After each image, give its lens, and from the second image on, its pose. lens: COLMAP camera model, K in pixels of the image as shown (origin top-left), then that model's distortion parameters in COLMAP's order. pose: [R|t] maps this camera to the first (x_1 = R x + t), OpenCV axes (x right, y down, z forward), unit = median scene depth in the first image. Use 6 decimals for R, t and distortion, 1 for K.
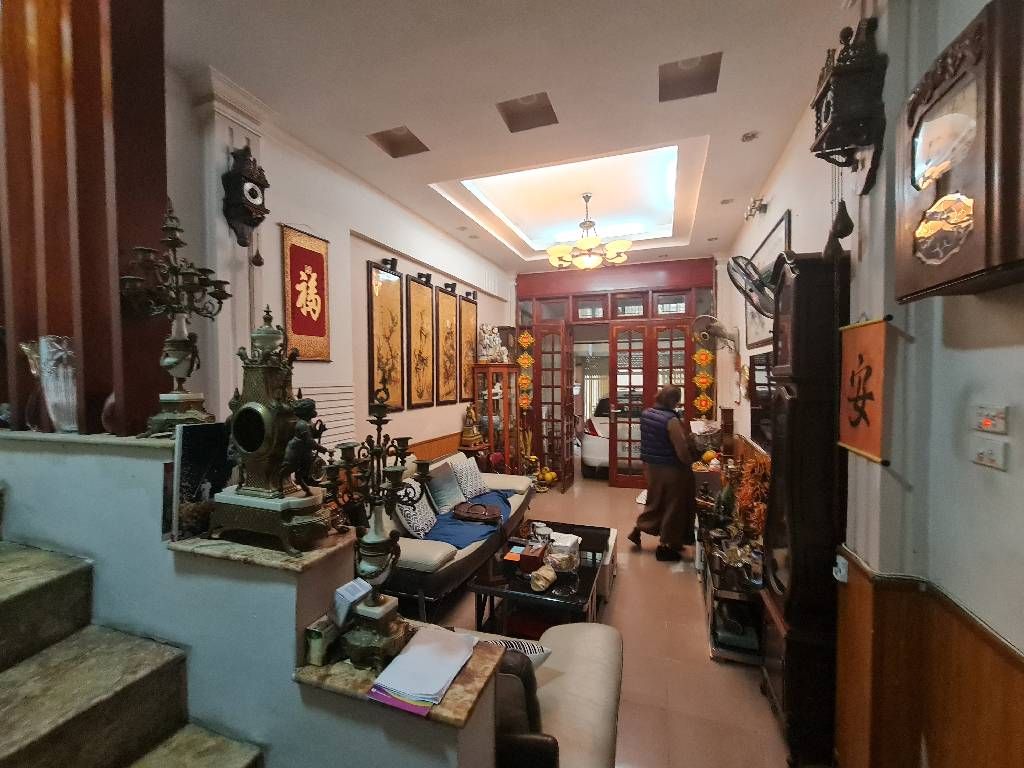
lens RADIAL K [[419.7, 0, 514.0], [0, 419.7, 384.5], [0, 0, 1]] dist [-0.002950, -0.000150]
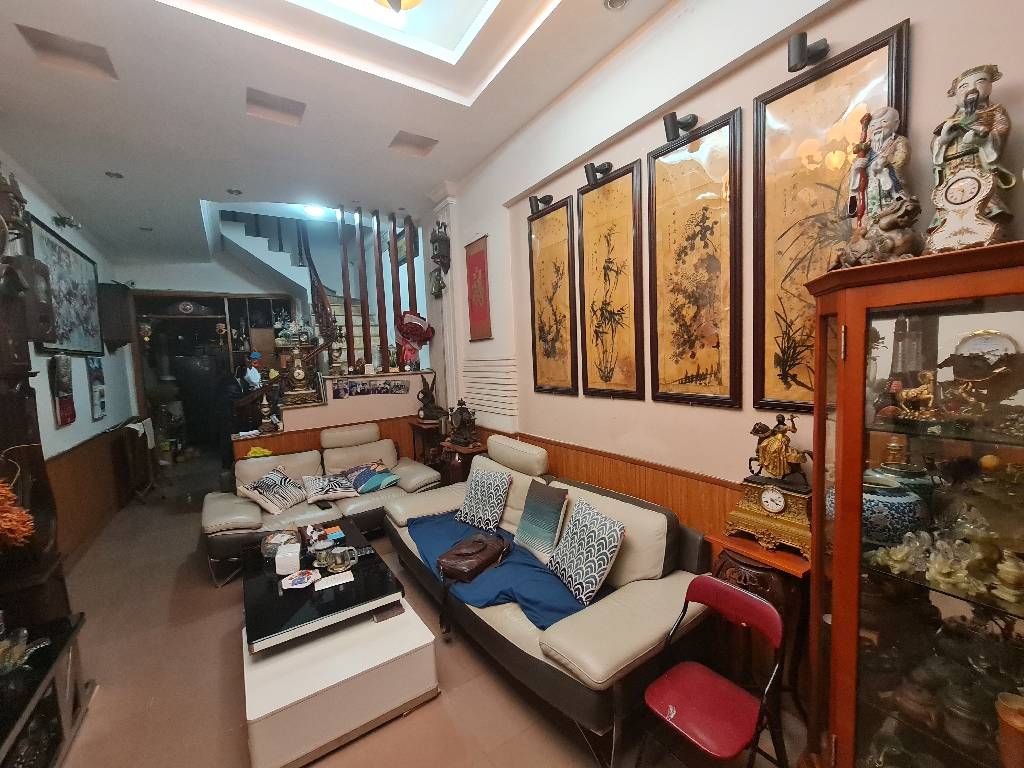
lens RADIAL K [[419.7, 0, 514.0], [0, 419.7, 384.5], [0, 0, 1]] dist [-0.002950, -0.000150]
pose [[-0.591745, 0.085906, -0.801535, 1.000717], [0.029678, 0.995953, 0.084832, -0.050725], [0.805578, 0.026411, -0.591900, 3.675079]]
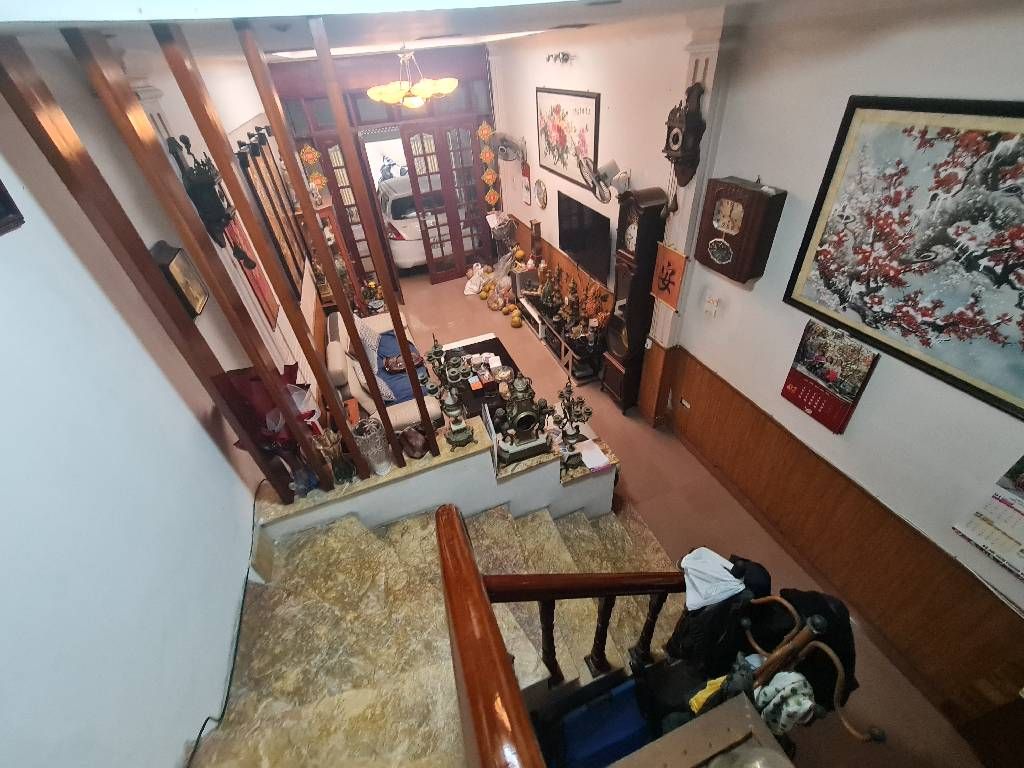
lens RADIAL K [[419.7, 0, 514.0], [0, 419.7, 384.5], [0, 0, 1]] dist [-0.002950, -0.000150]
pose [[0.776127, -0.428639, 0.462488, -1.106039], [0.082367, 0.796066, 0.599579, -0.942694], [-0.625174, -0.427256, 0.653154, -0.214238]]
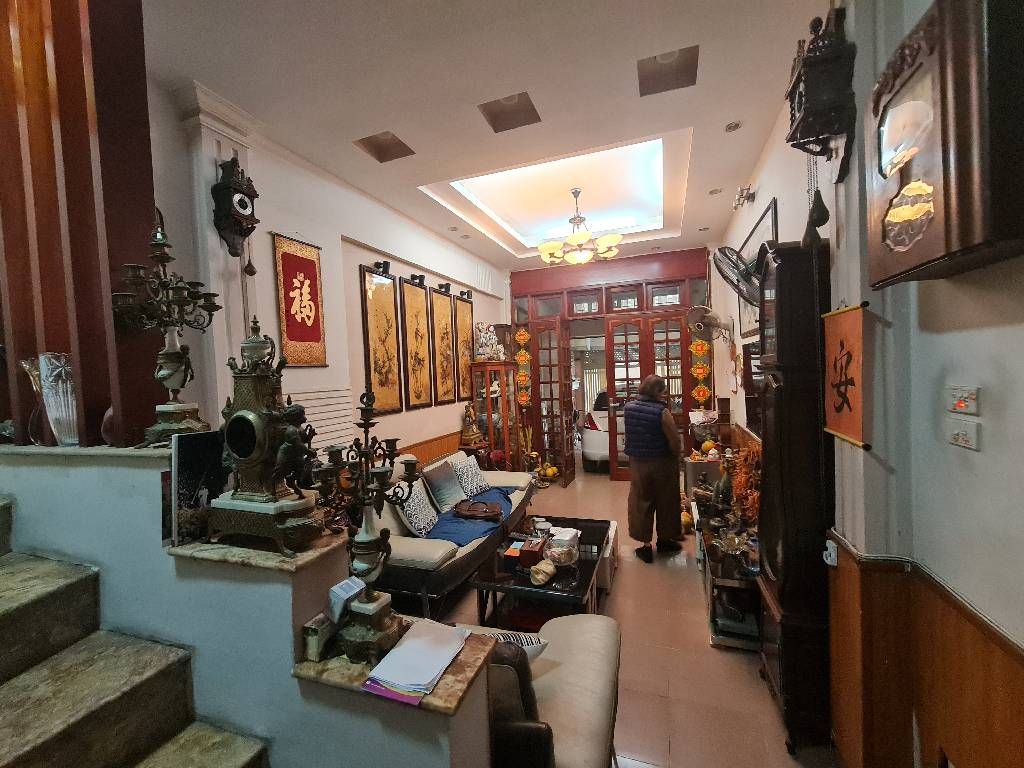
lens RADIAL K [[419.6, 0, 512.0], [0, 419.6, 384.0], [0, 0, 1]] dist [-0.002791, -0.000405]
pose [[0.999282, -0.036873, -0.008677, 0.035070], [0.036925, 0.999300, 0.005948, -0.003000], [0.008451, -0.006264, 0.999945, -0.019924]]
